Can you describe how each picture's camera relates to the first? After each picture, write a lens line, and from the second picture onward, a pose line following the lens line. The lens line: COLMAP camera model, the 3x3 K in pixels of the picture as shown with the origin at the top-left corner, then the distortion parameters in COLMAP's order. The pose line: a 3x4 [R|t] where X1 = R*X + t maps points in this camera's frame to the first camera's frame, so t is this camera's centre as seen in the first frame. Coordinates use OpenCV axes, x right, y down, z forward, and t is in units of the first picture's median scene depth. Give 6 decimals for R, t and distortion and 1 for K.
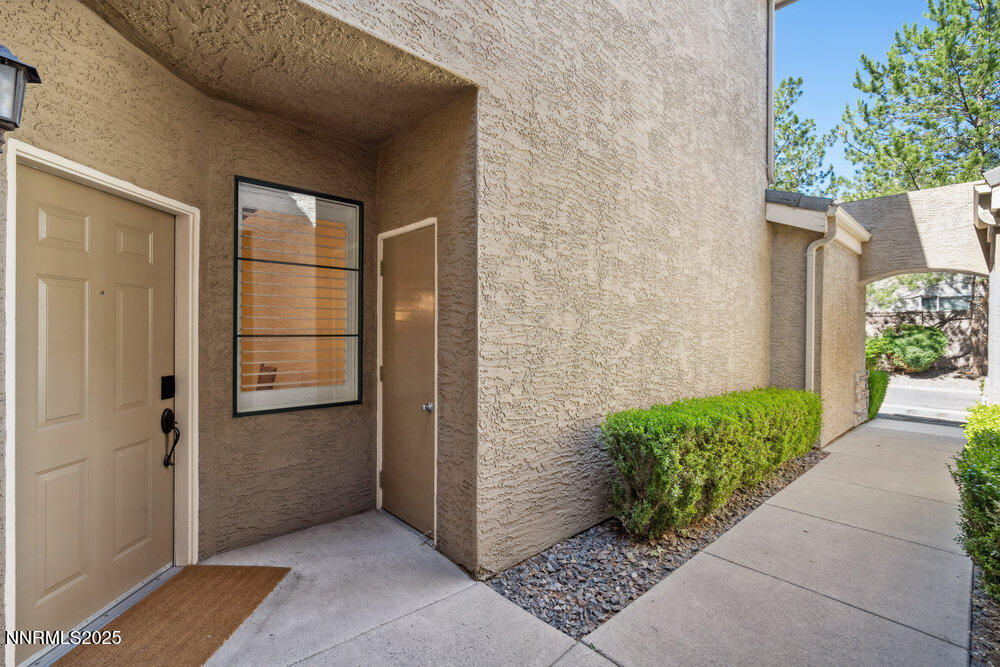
lens RADIAL K [[458.1, 0, 499.6], [0, 458.1, 336.6], [0, 0, 1]] dist [-0.000973, 0.000718]
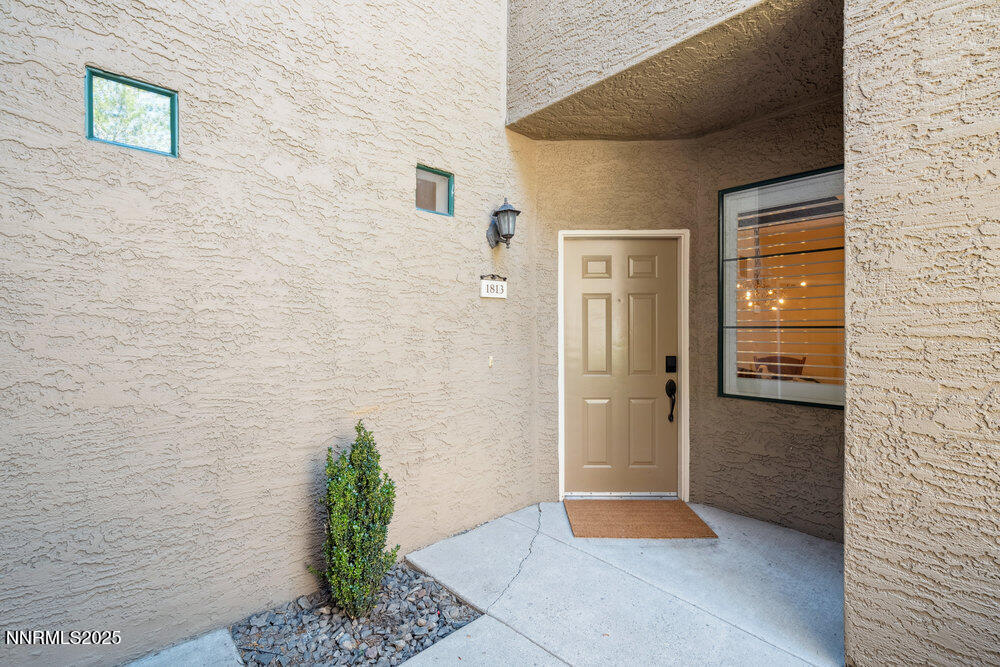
lens RADIAL K [[458.1, 0, 499.0], [0, 458.1, 333.6], [0, 0, 1]] dist [-0.000973, 0.000718]
pose [[-0.009427, 0.004435, -0.999946, 0.625672], [-0.007966, 0.999958, 0.004510, 0.015086], [0.999924, 0.008009, -0.009391, 0.462425]]
